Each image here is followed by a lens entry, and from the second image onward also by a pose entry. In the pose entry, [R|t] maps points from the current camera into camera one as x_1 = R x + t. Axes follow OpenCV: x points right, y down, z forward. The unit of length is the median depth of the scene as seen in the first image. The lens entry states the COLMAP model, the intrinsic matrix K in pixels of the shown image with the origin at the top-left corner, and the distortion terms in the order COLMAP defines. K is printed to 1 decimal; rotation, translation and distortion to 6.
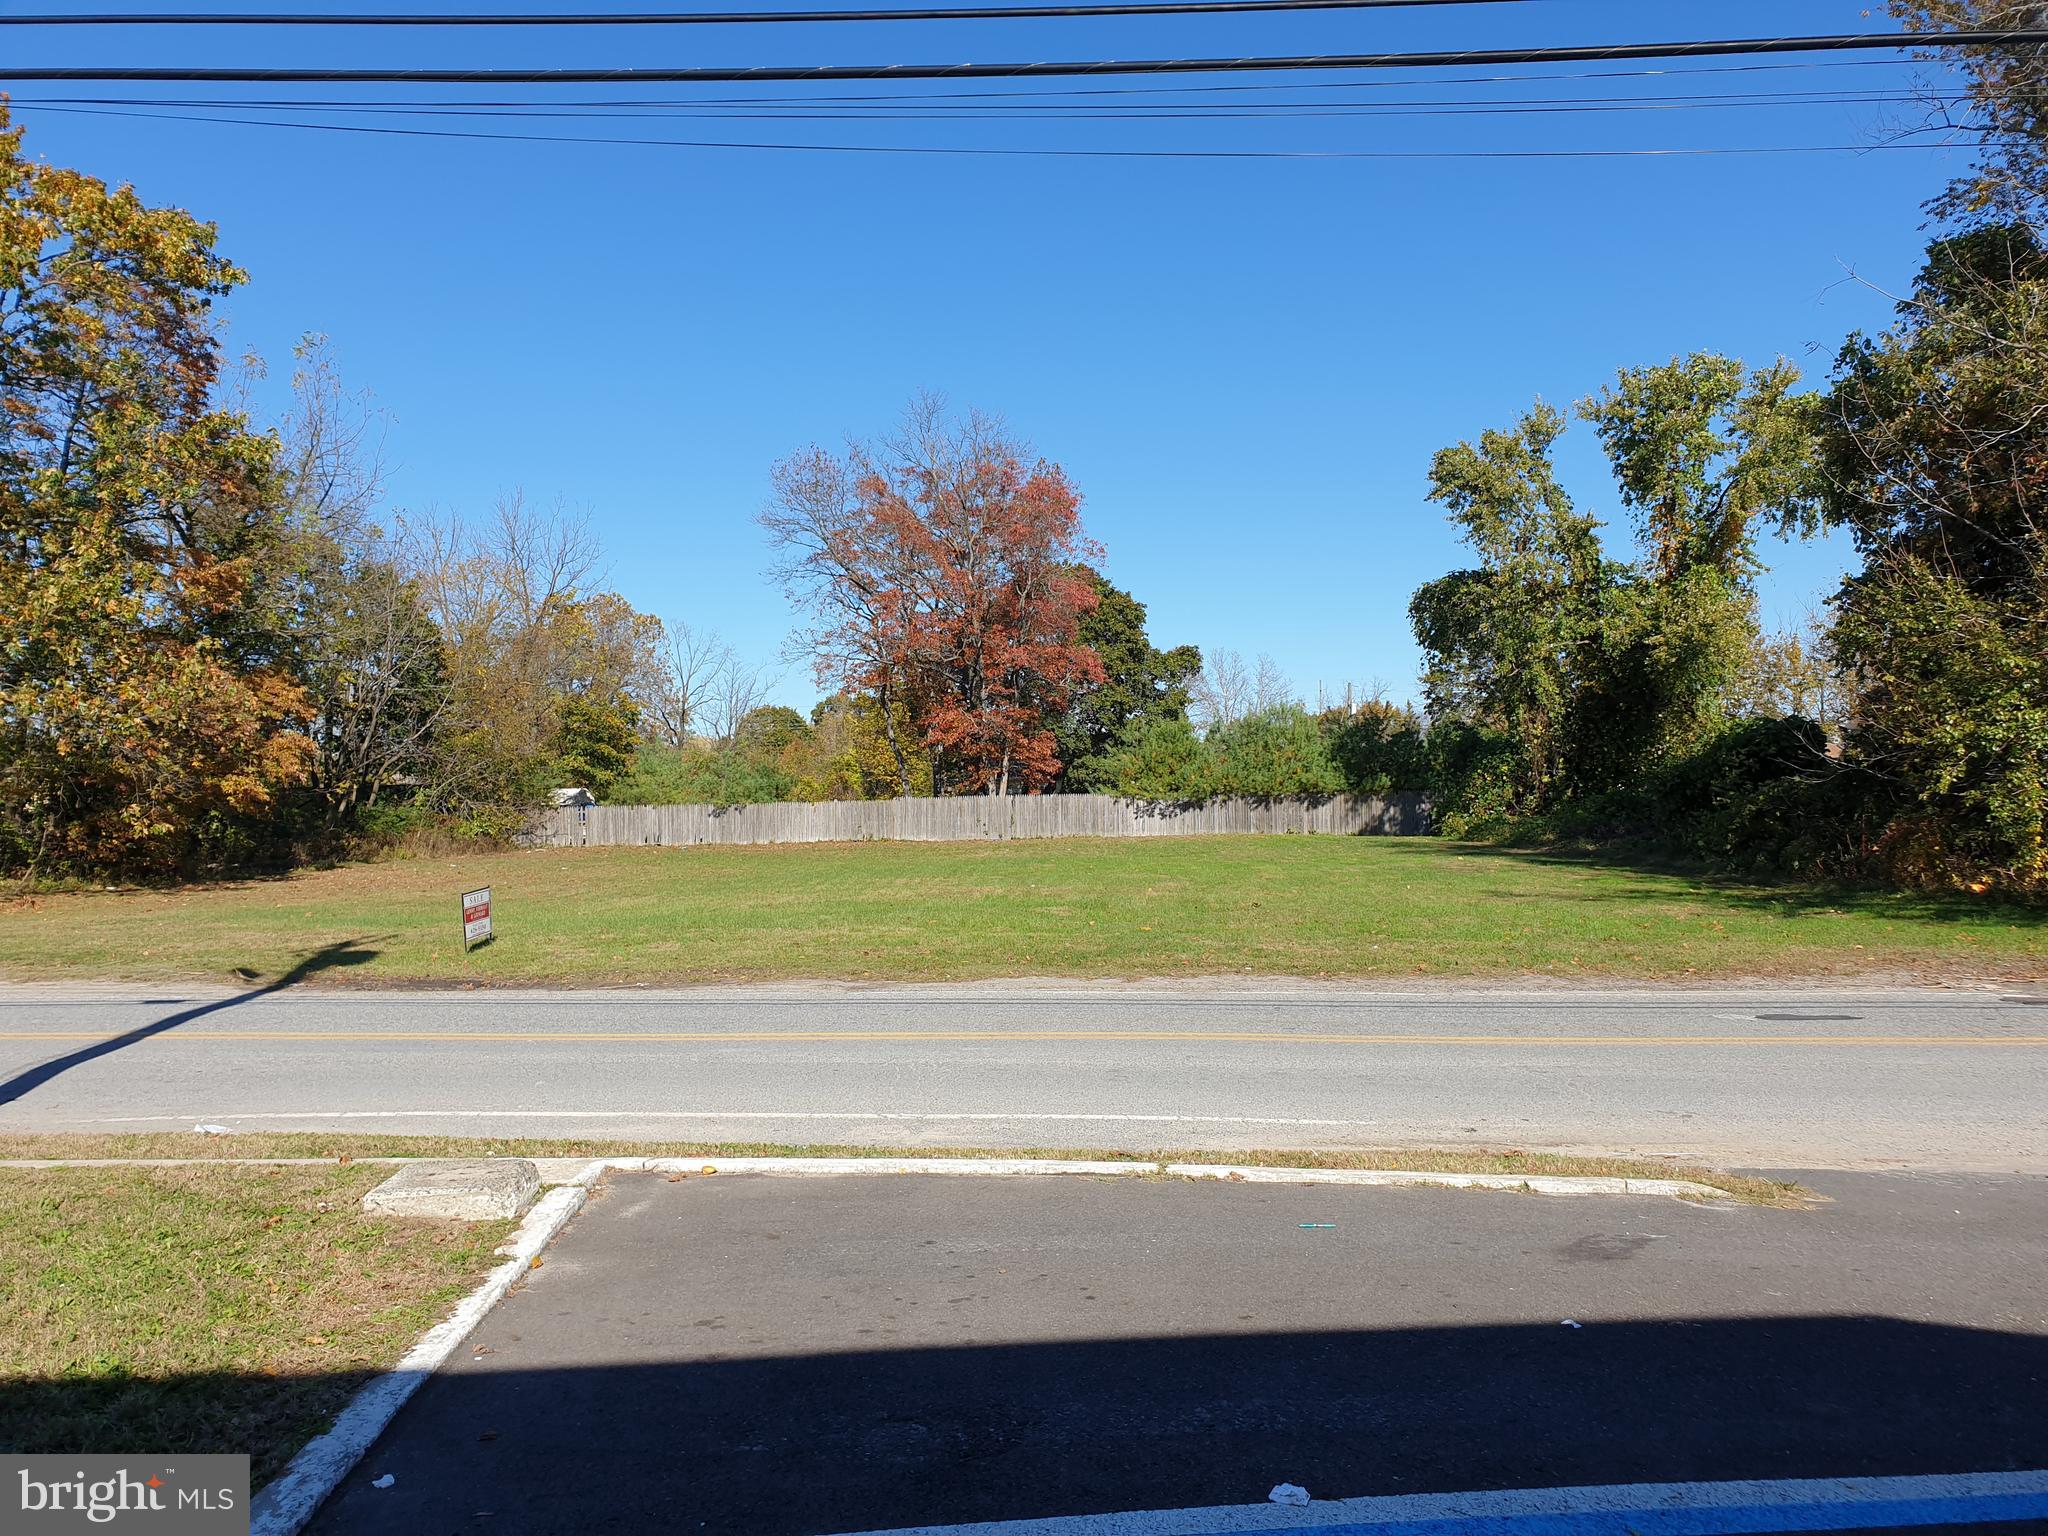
lens RADIAL K [[1624.9, 0, 1008.9], [0, 1624.9, 775.6], [0, 0, 1]] dist [0.107112, -0.191118]
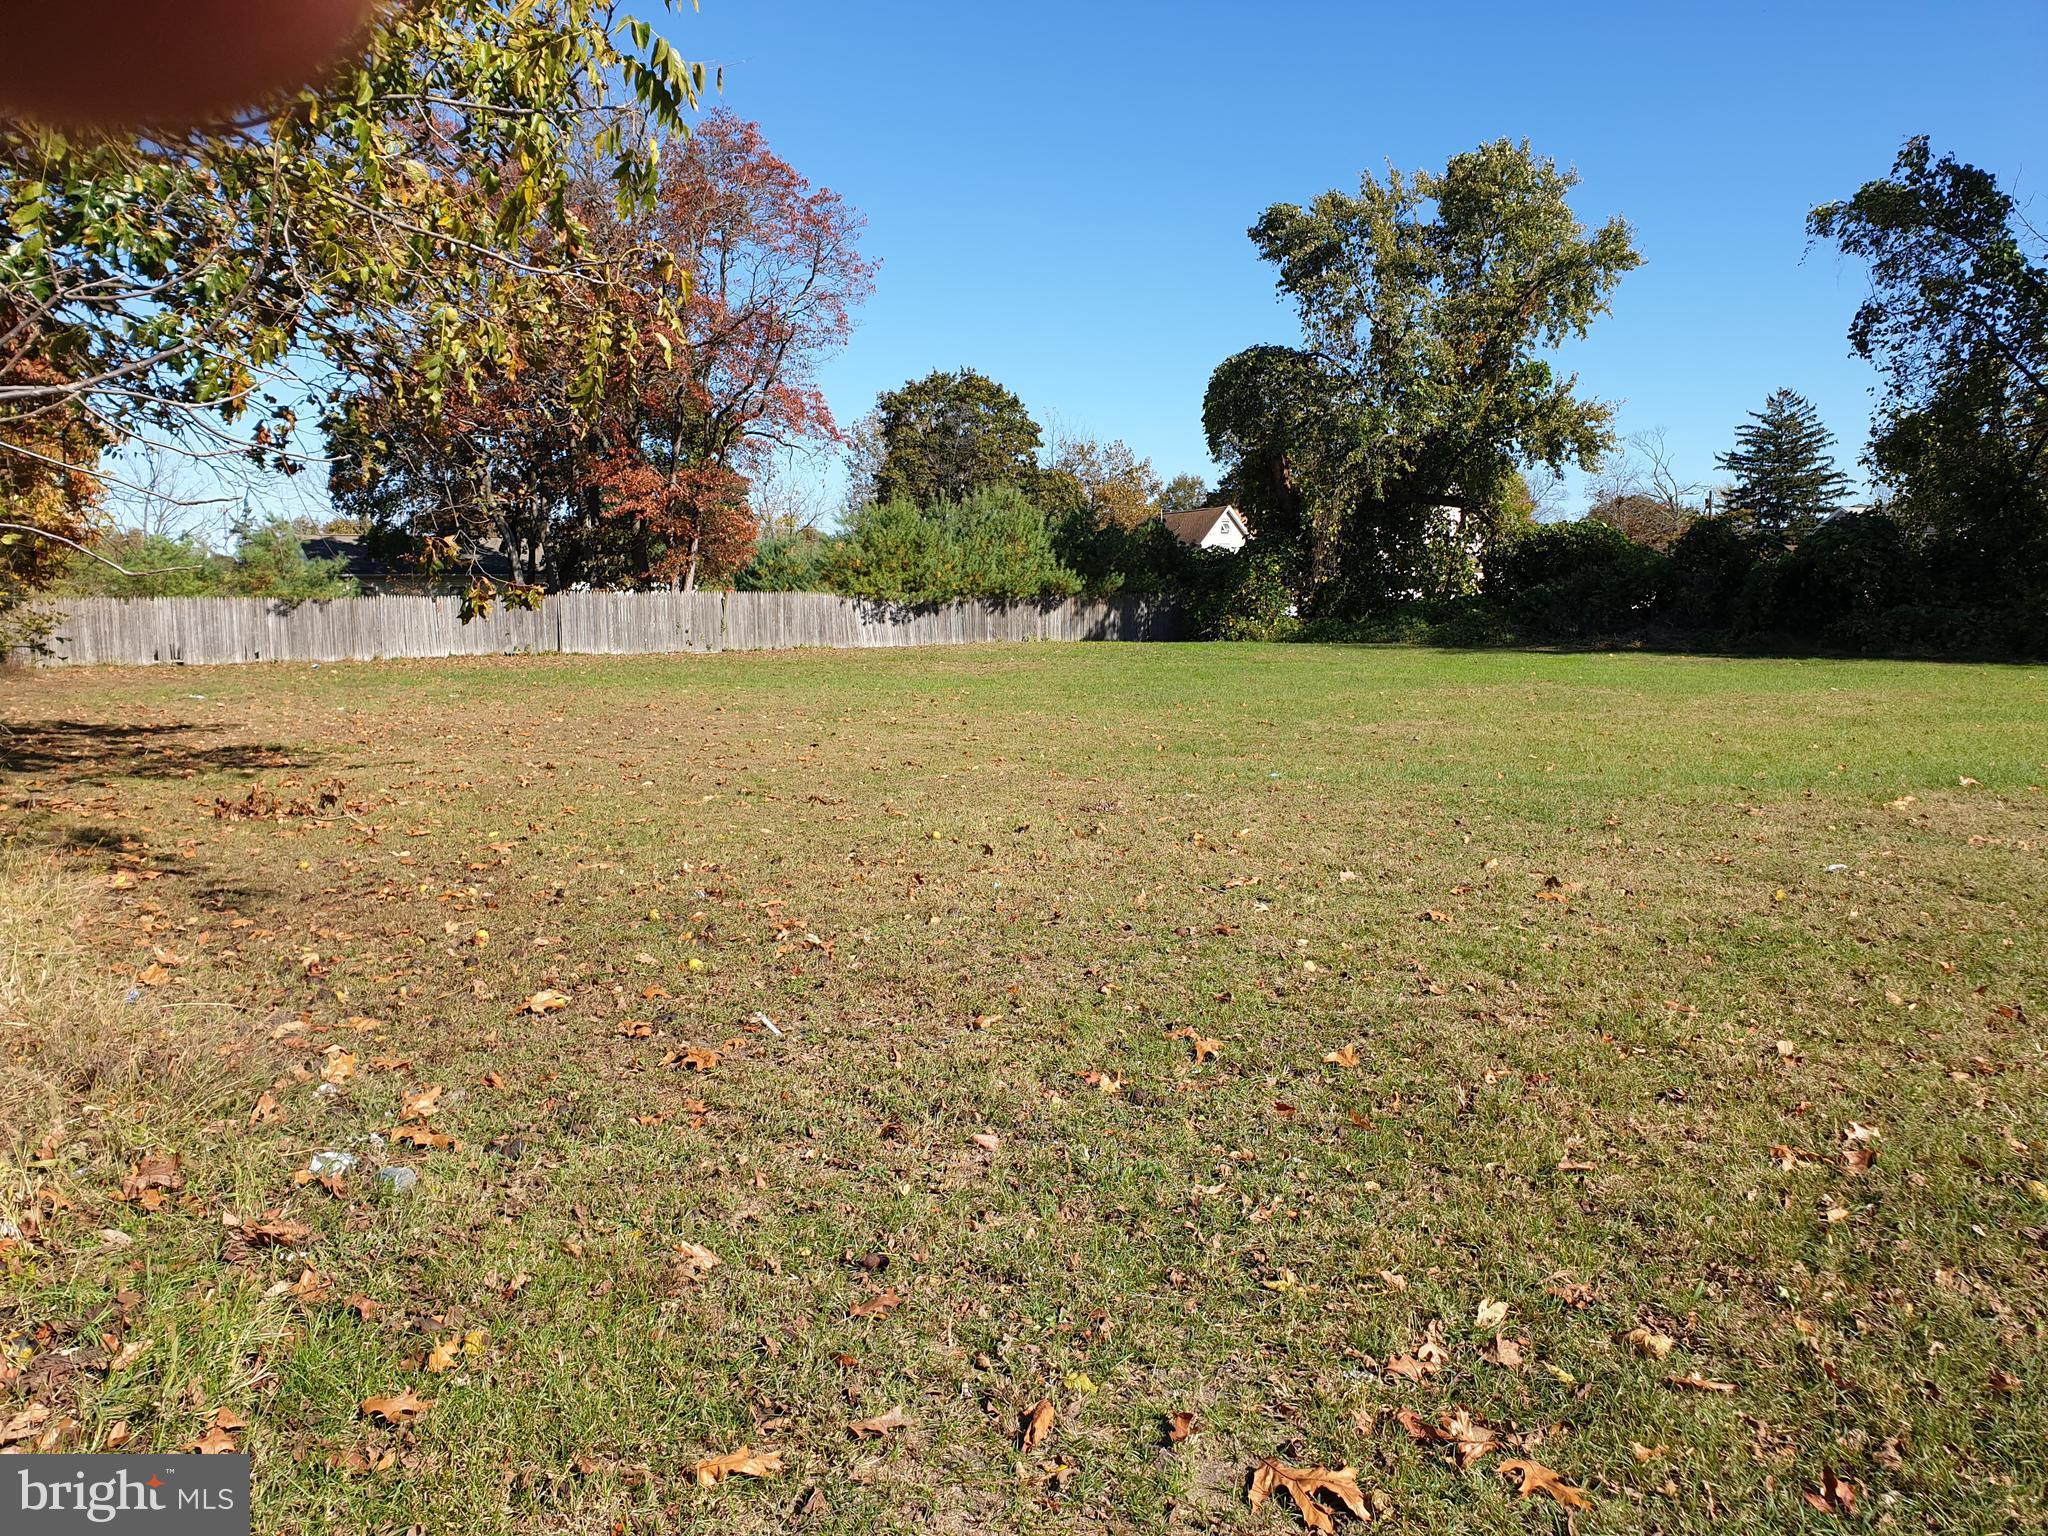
lens RADIAL K [[1629.4, 0, 1046.7], [0, 1629.4, 771.5], [0, 0, 1]] dist [0.117149, -0.162534]
pose [[0.771044, -0.054165, 0.634475, -0.360512], [-0.009513, 0.995285, 0.096527, 0.019993], [-0.636711, -0.080463, 0.766893, 0.322646]]
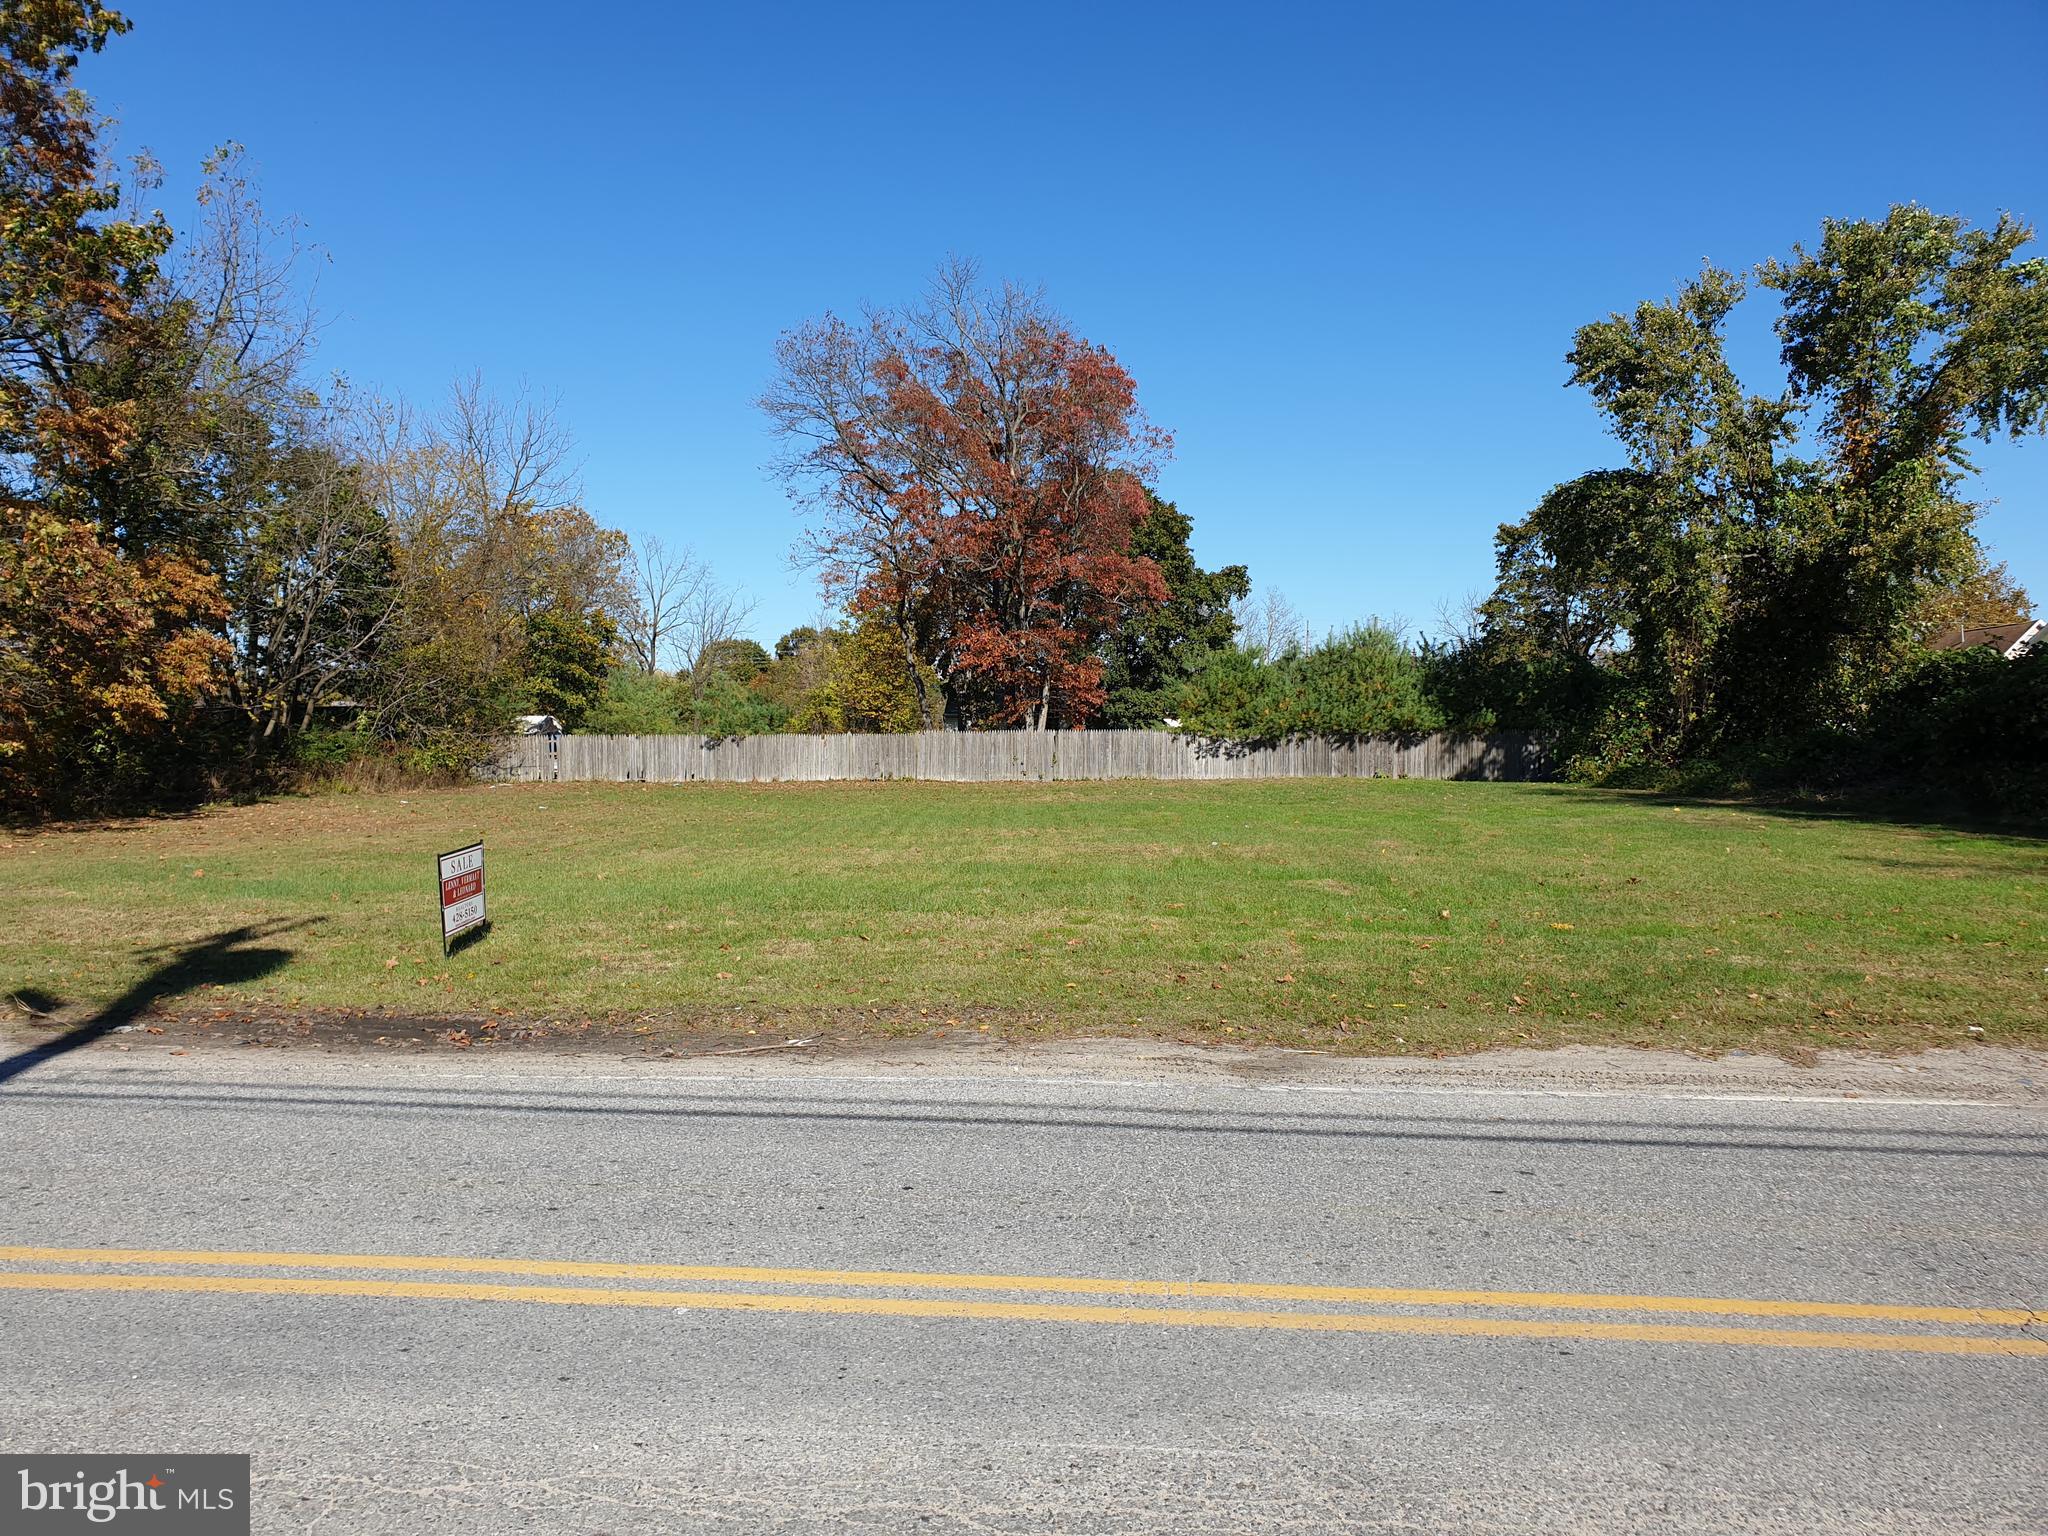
lens RADIAL K [[1607.1, 0, 995.7], [0, 1607.1, 795.8], [0, 0, 1]] dist [0.093722, -0.170032]
pose [[0.999513, 0.013305, 0.028219, -0.052847], [-0.014616, 0.998798, 0.046780, 0.007782], [-0.027563, -0.047169, 0.998507, 0.146302]]
